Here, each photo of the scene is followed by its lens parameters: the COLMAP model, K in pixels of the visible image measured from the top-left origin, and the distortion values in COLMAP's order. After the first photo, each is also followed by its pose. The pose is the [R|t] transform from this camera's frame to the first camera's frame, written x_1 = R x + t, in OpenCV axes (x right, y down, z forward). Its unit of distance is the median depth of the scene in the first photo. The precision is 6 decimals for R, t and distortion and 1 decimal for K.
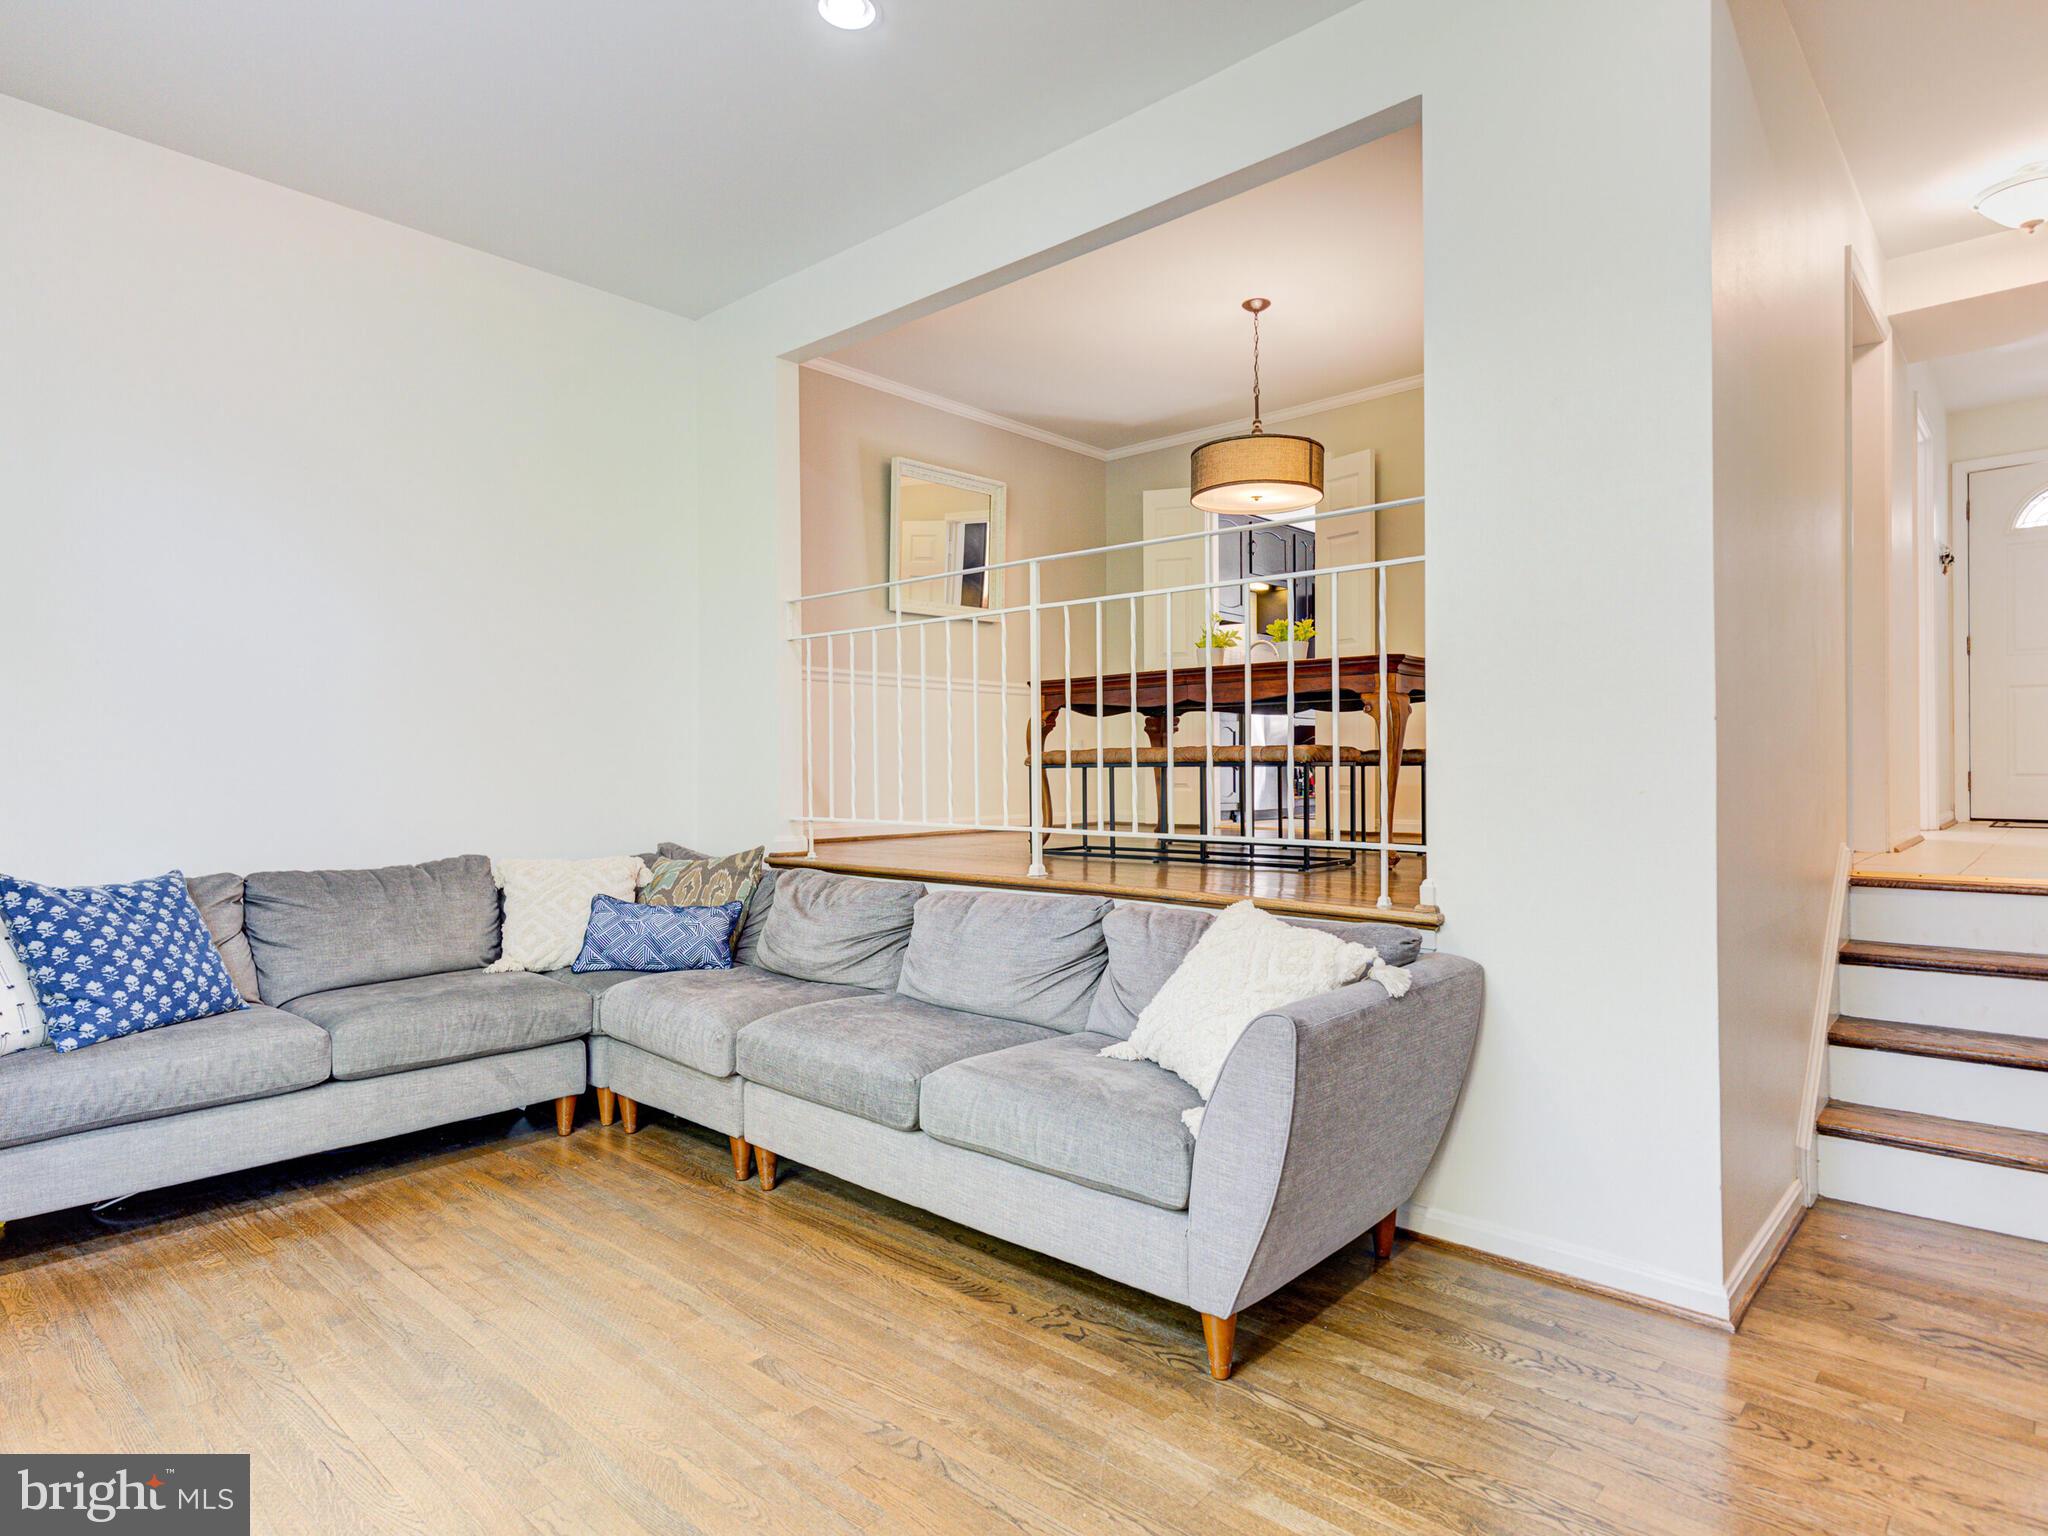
lens RADIAL K [[1135.7, 0, 1024.0], [0, 1135.7, 768.0], [0, 0, 1]] dist [0.003244, 0.000082]
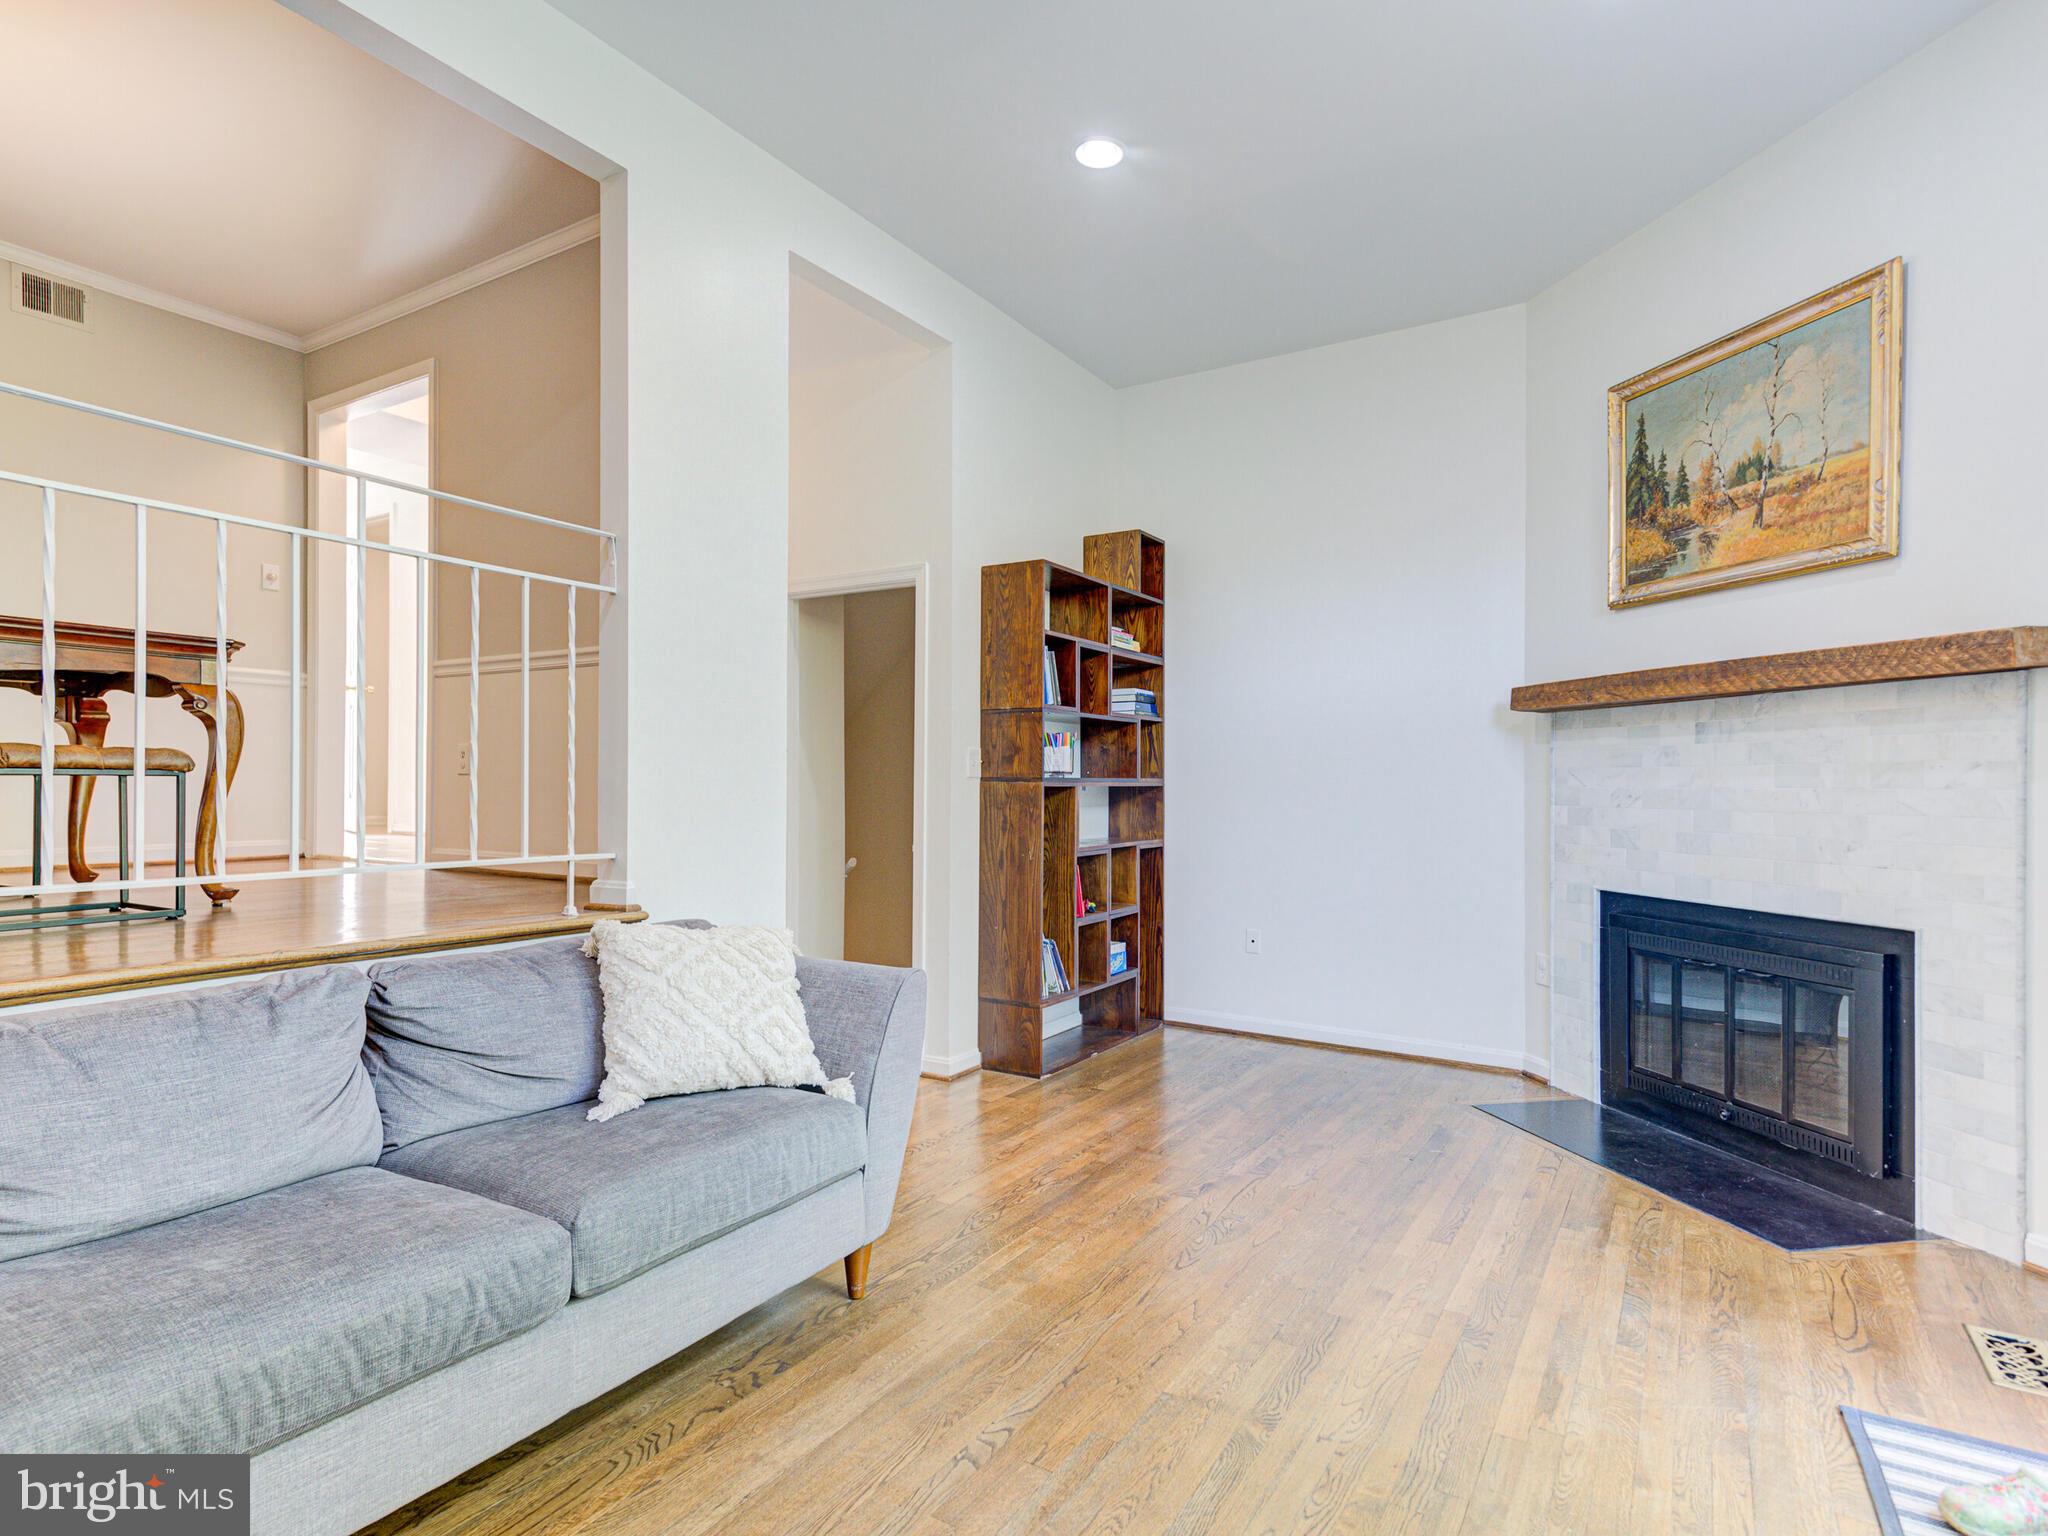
lens RADIAL K [[1075.1, 0, 1026.7], [0, 1075.1, 782.3], [0, 0, 1]] dist [0.018573, -0.000134]
pose [[-0.179775, 0.004347, 0.983698, -0.537749], [-0.006009, 0.999967, -0.005517, 0.003335], [-0.983689, -0.006902, -0.179743, 0.569744]]
